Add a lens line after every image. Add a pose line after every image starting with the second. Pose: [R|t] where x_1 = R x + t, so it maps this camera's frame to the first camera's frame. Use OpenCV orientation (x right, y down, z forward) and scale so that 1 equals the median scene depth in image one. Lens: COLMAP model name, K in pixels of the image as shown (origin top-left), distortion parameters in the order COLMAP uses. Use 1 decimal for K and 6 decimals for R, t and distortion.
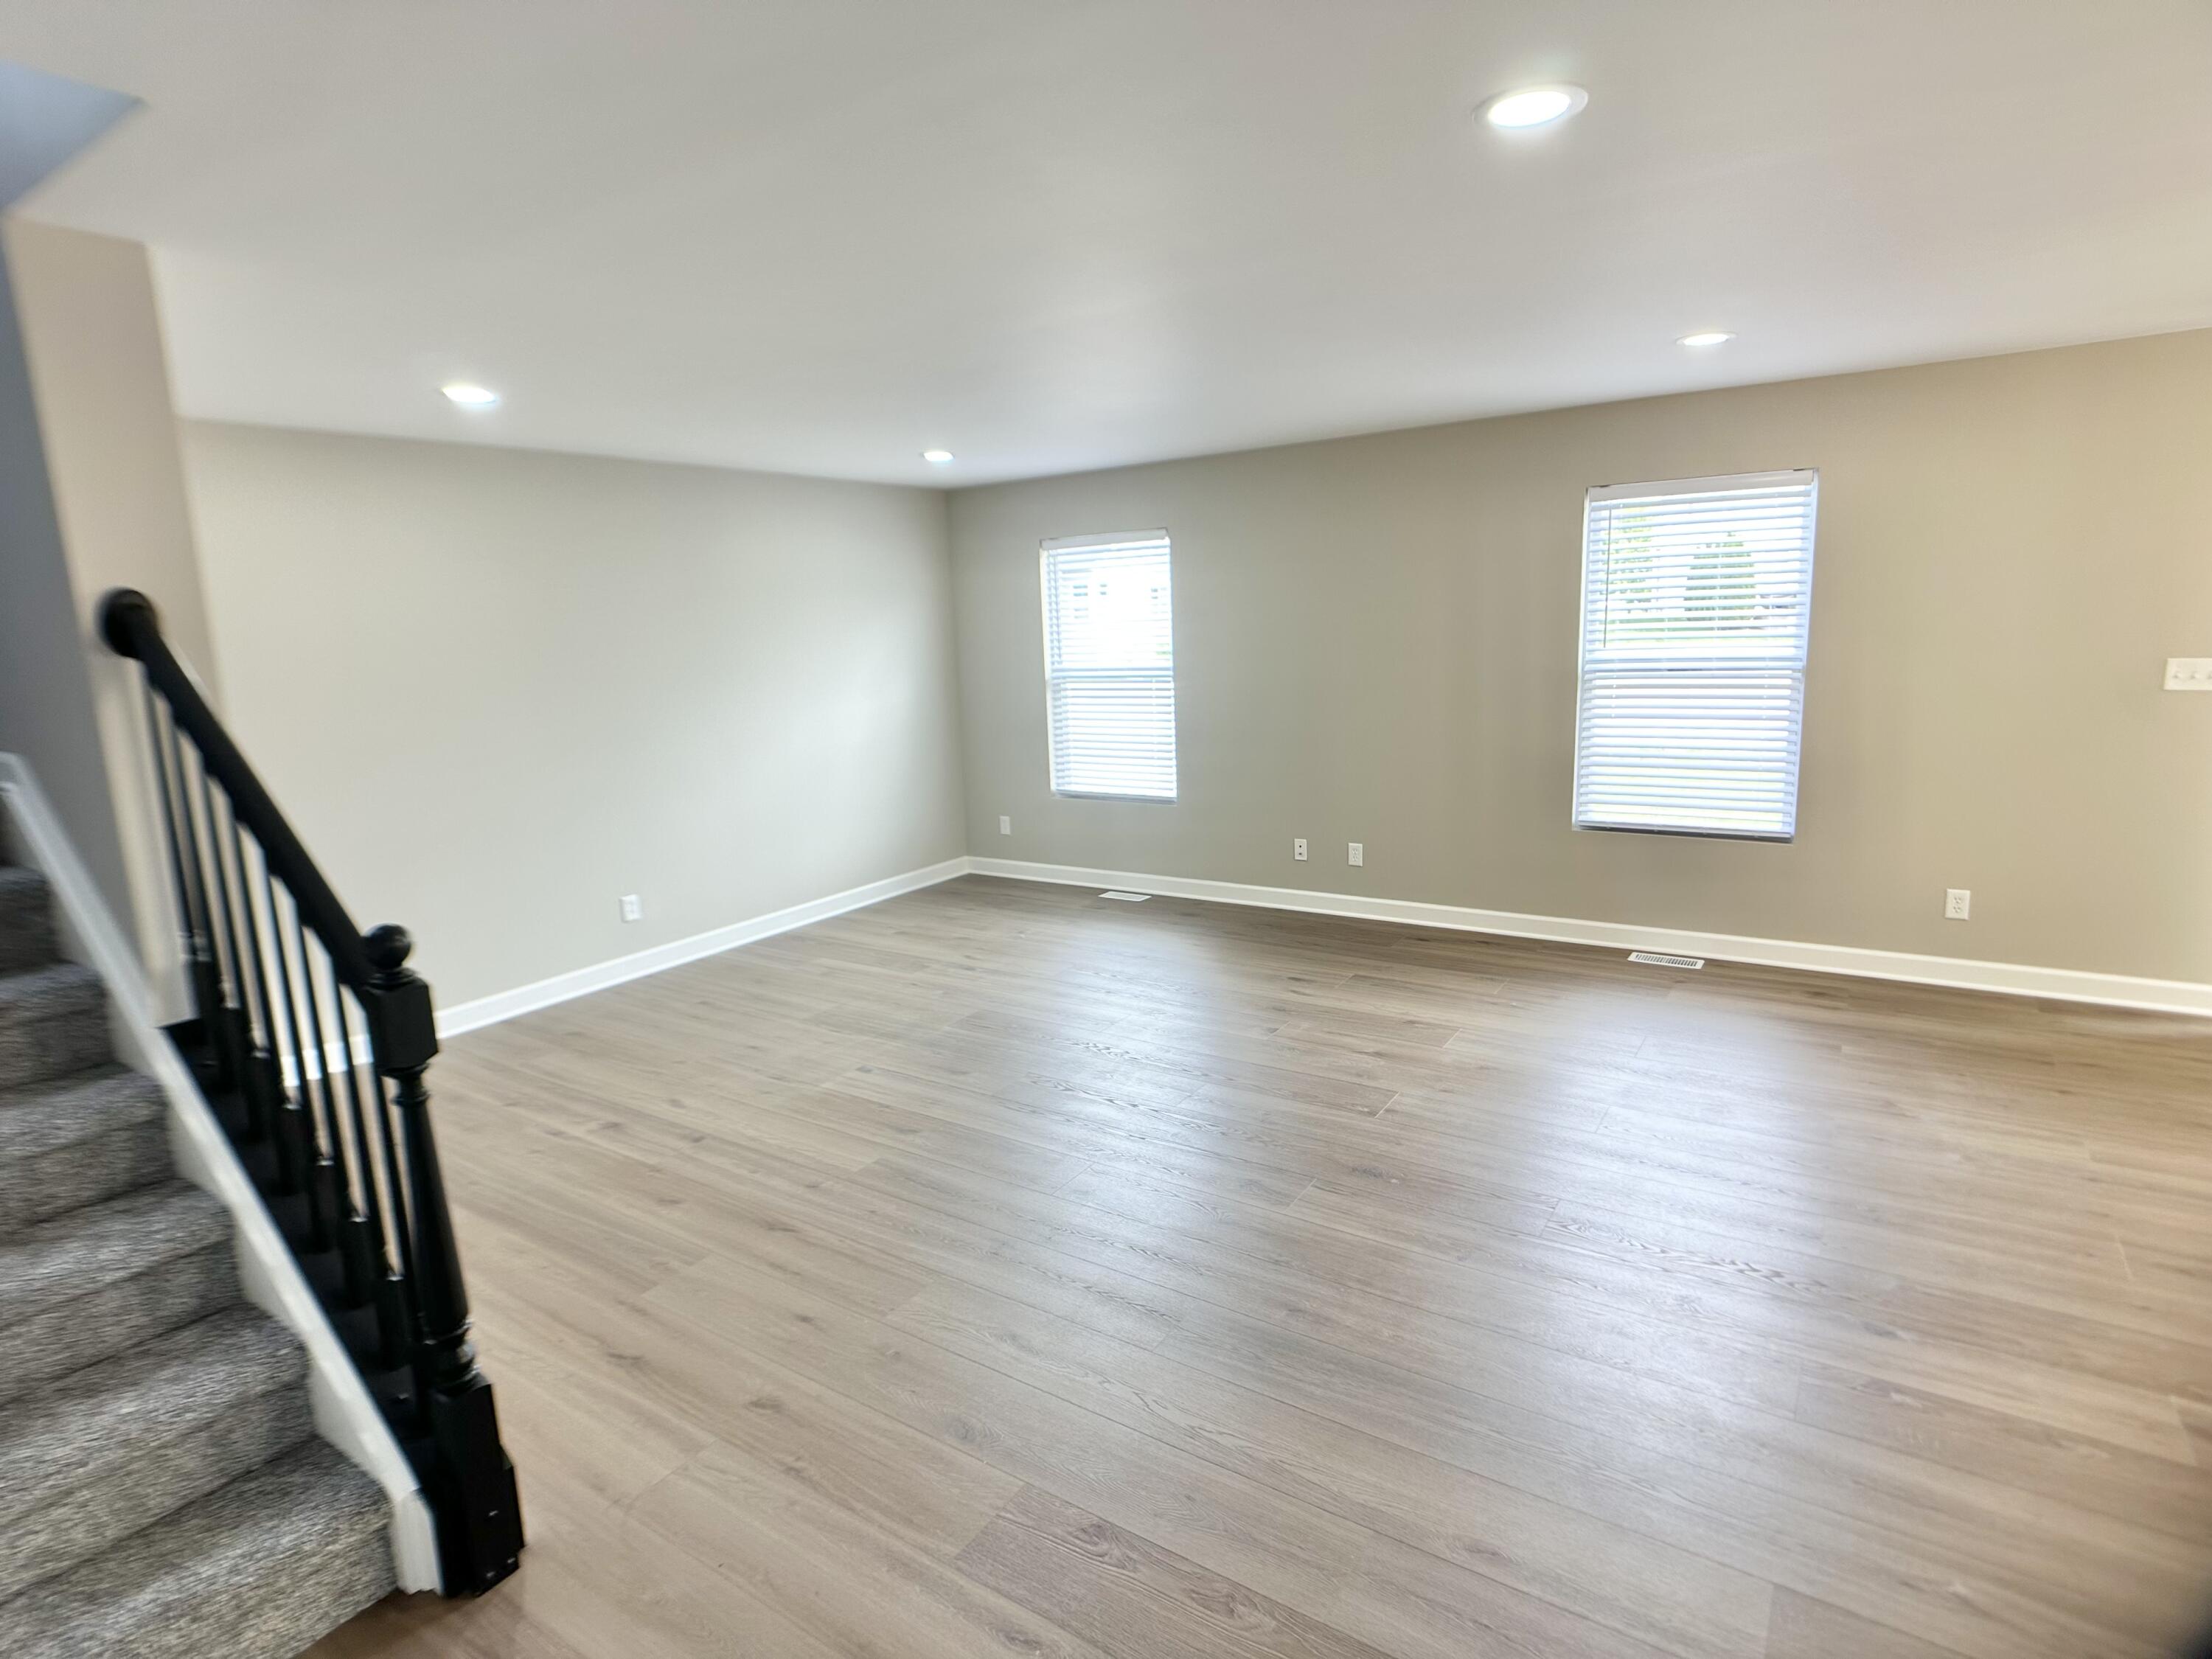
lens RADIAL K [[1161.2, 0, 1085.3], [0, 1161.2, 826.4], [0, 0, 1]] dist [-0.005091, 0.004192]
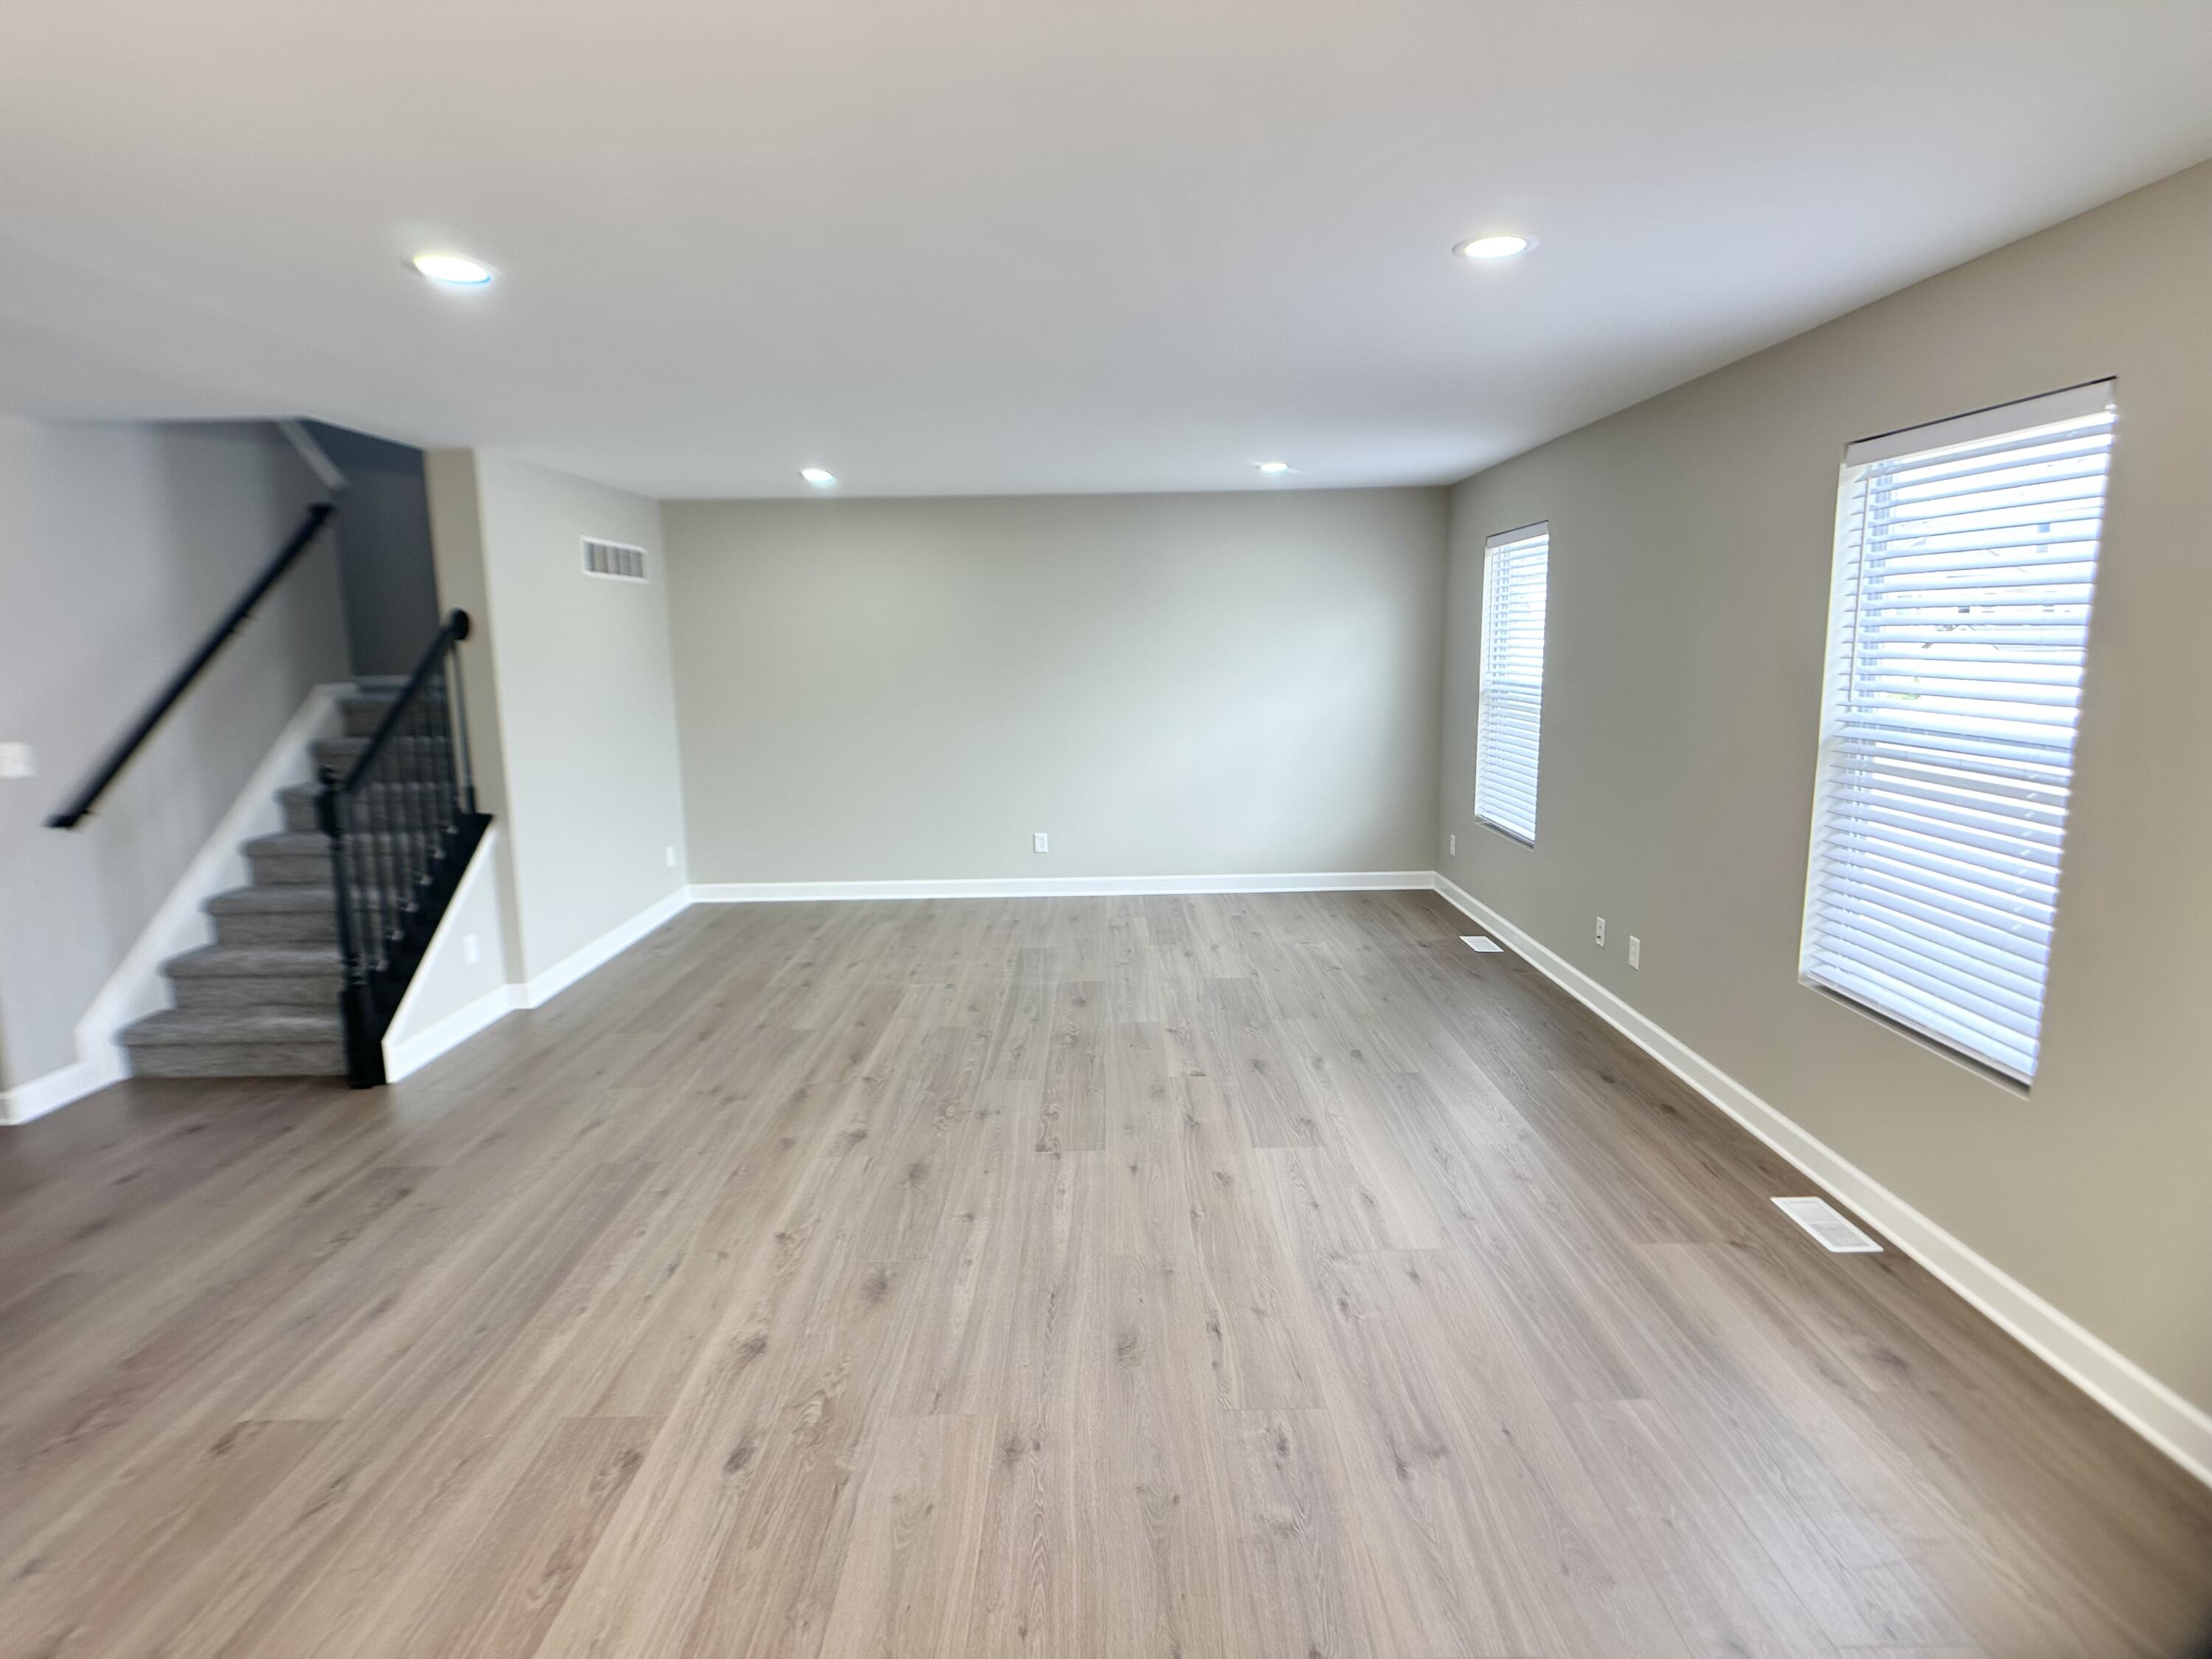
lens RADIAL K [[1161.2, 0, 1108.3], [0, 1161.2, 813.3], [0, 0, 1]] dist [-0.005091, 0.004192]
pose [[0.560902, 0.156945, -0.812870, 0.757924], [-0.150668, 0.984821, 0.086180, -0.091782], [0.814057, 0.074135, 0.576034, 0.338982]]
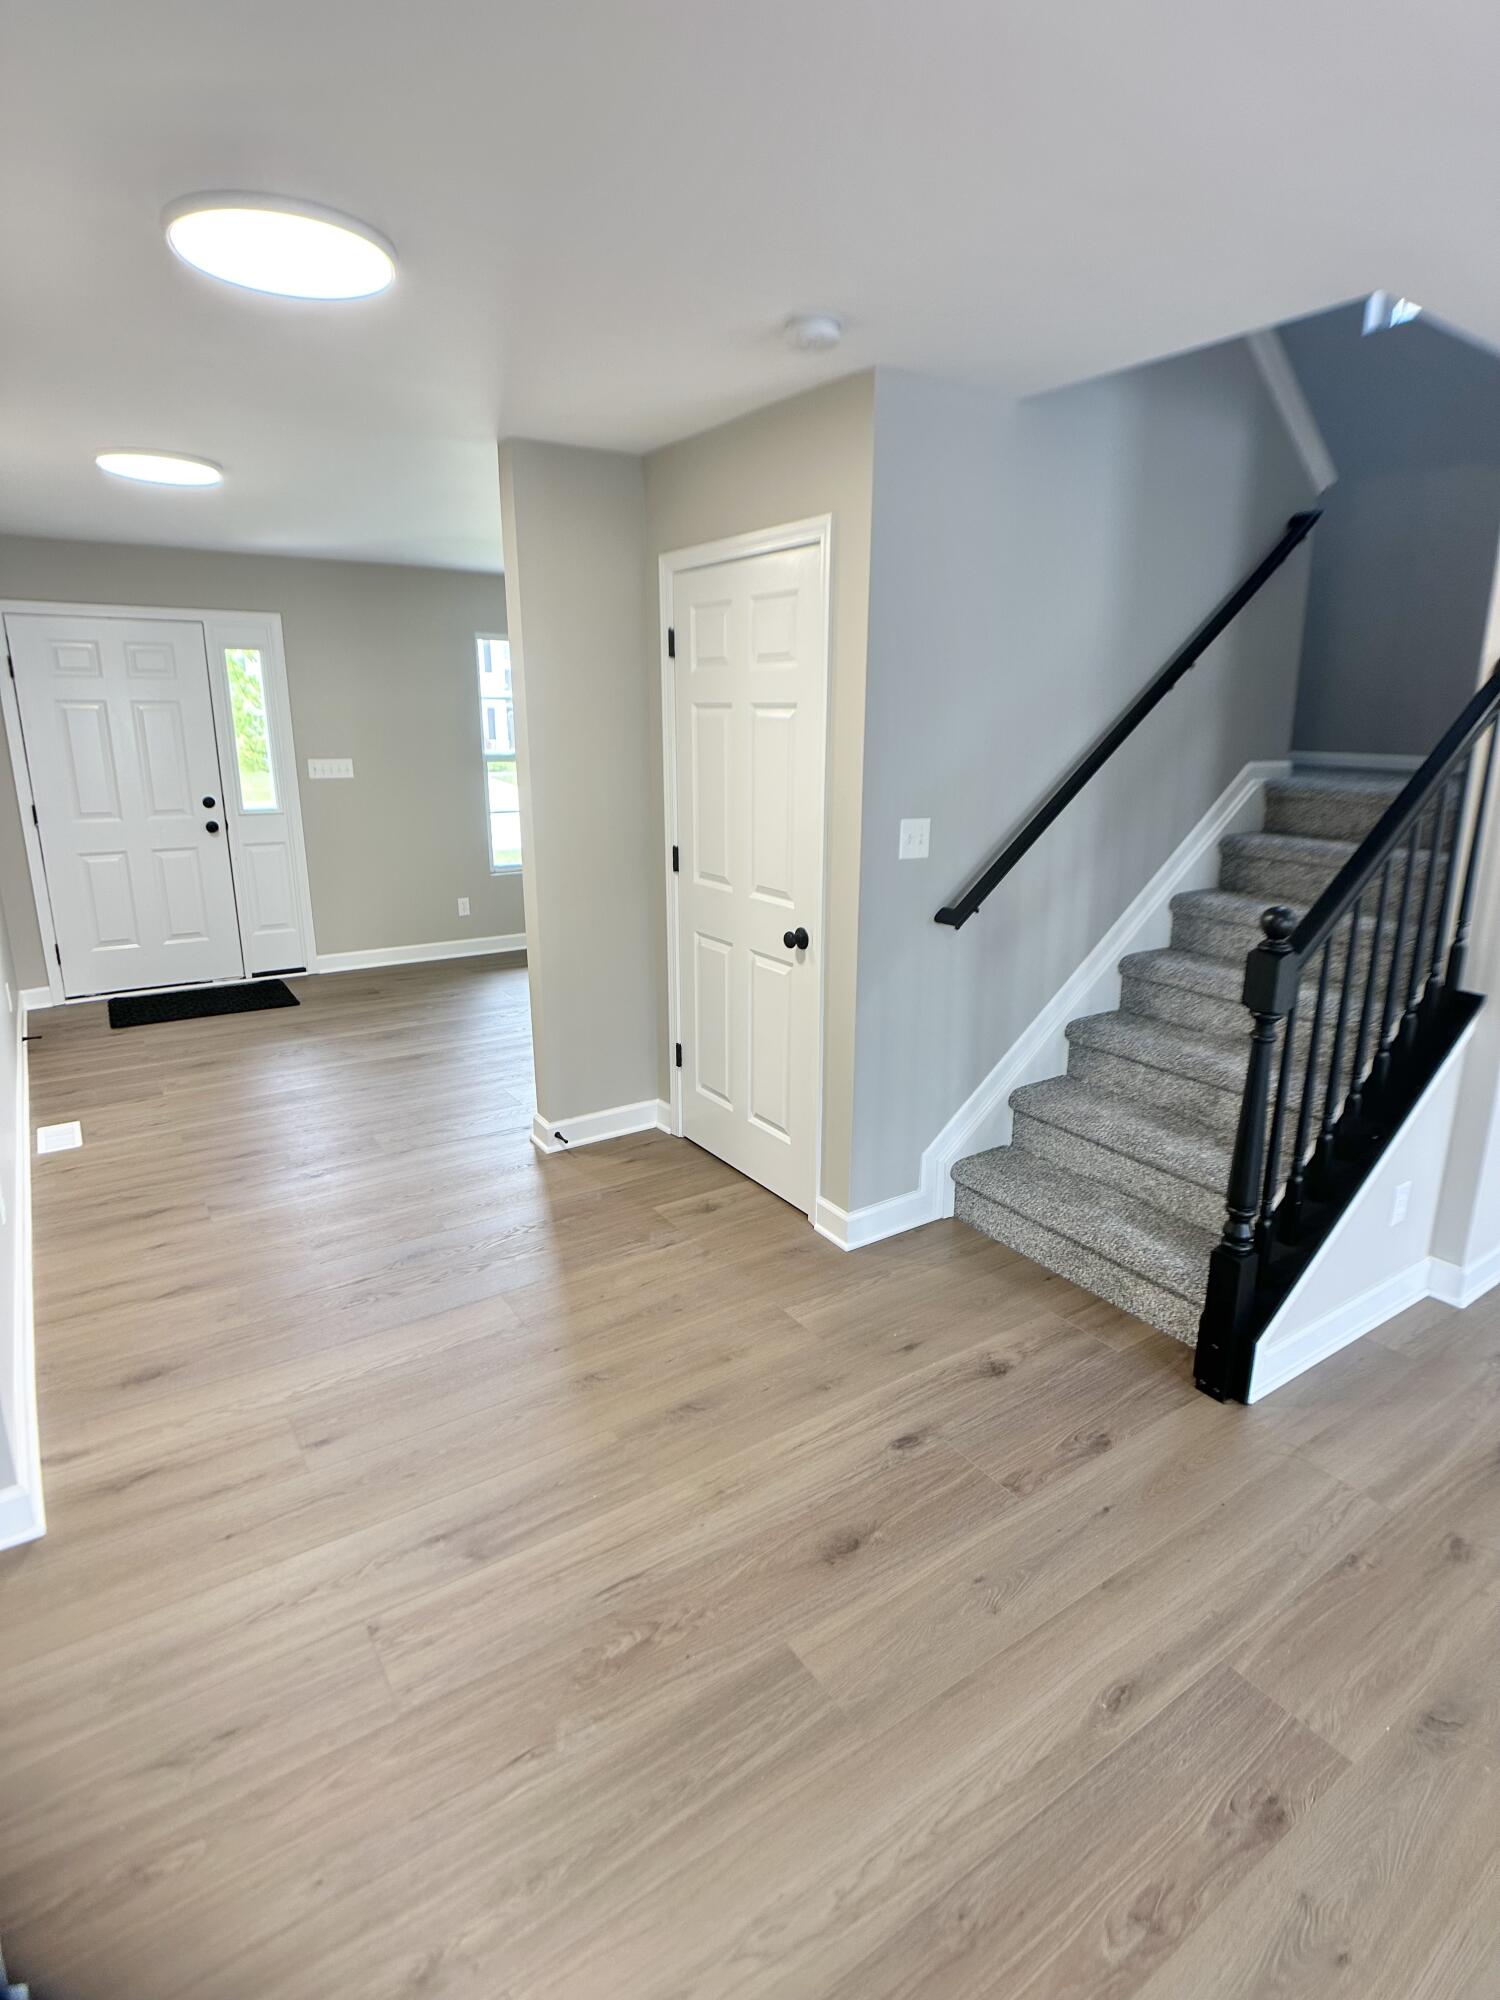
lens RADIAL K [[1049.9, 0, 749.7], [0, 1049.9, 990.0], [0, 0, 1]] dist [-0.005091, 0.004192]
pose [[-0.381045, 0.261559, -0.886787, 0.267928], [-0.151139, 0.928624, 0.338842, -0.051384], [0.912119, 0.263142, -0.314315, 0.306322]]
